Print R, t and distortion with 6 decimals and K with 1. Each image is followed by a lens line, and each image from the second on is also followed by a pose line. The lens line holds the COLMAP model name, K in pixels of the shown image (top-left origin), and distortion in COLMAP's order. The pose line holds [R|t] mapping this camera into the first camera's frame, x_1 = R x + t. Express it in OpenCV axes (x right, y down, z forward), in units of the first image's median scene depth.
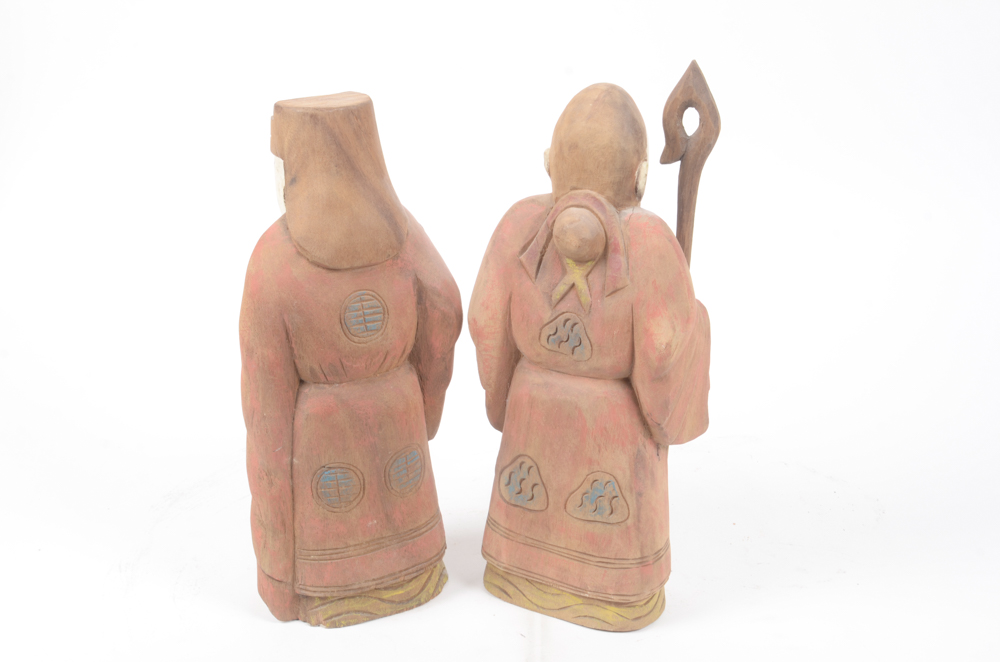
lens RADIAL K [[1669.3, 0, 498.6], [0, 1669.3, 330.2], [0, 0, 1]] dist [-0.025842, 0.000000]
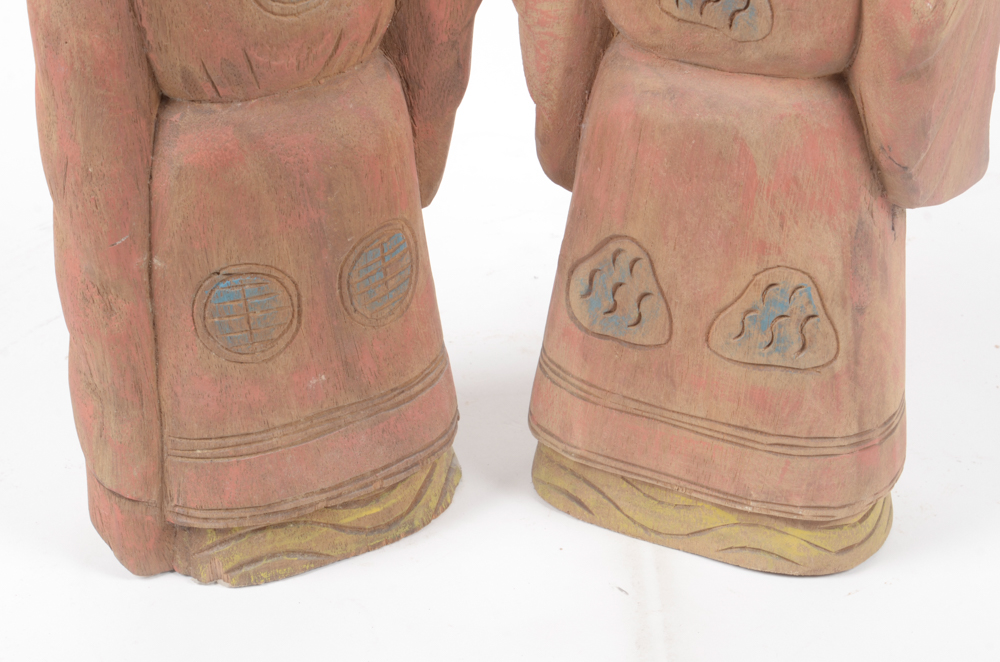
lens RADIAL K [[2409.6, 0, 499.3], [0, 2409.6, 328.0], [0, 0, 1]] dist [0.065893, 0.000000]
pose [[0.998826, -0.029772, 0.038221, -0.050774], [0.024266, 0.990248, 0.137189, 0.003112], [-0.041932, -0.136100, 0.989807, 0.302894]]
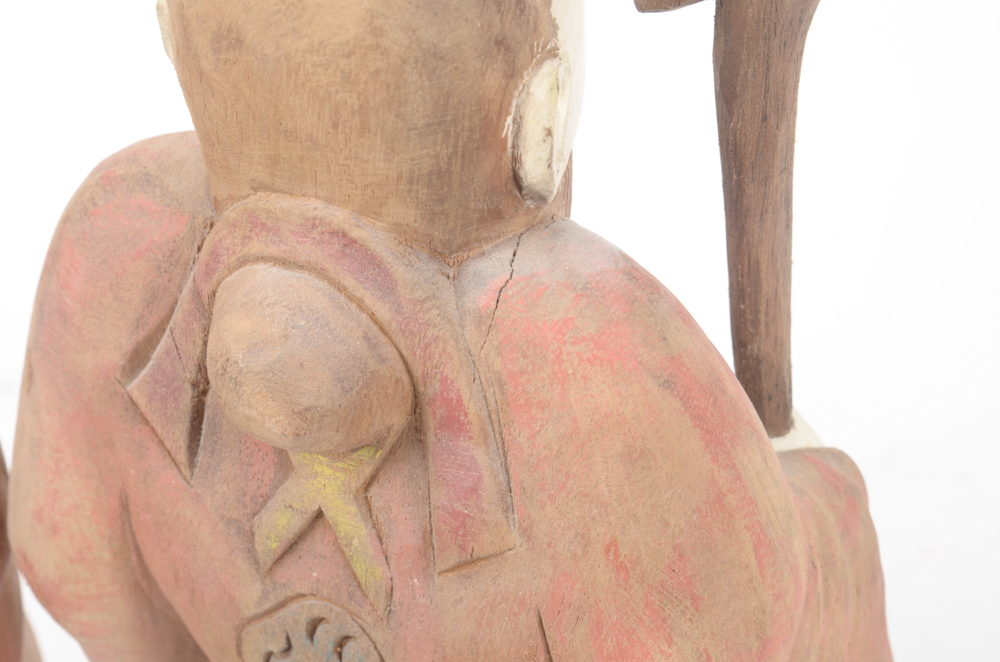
lens RADIAL K [[2547.5, 0, 497.4], [0, 2547.5, 329.7], [0, 0, 1]] dist [0.023631, 0.000000]
pose [[0.992211, -0.045252, -0.116058, 0.117871], [0.081611, 0.940027, 0.331194, -0.180740], [0.094110, -0.338086, 0.936398, 0.631446]]
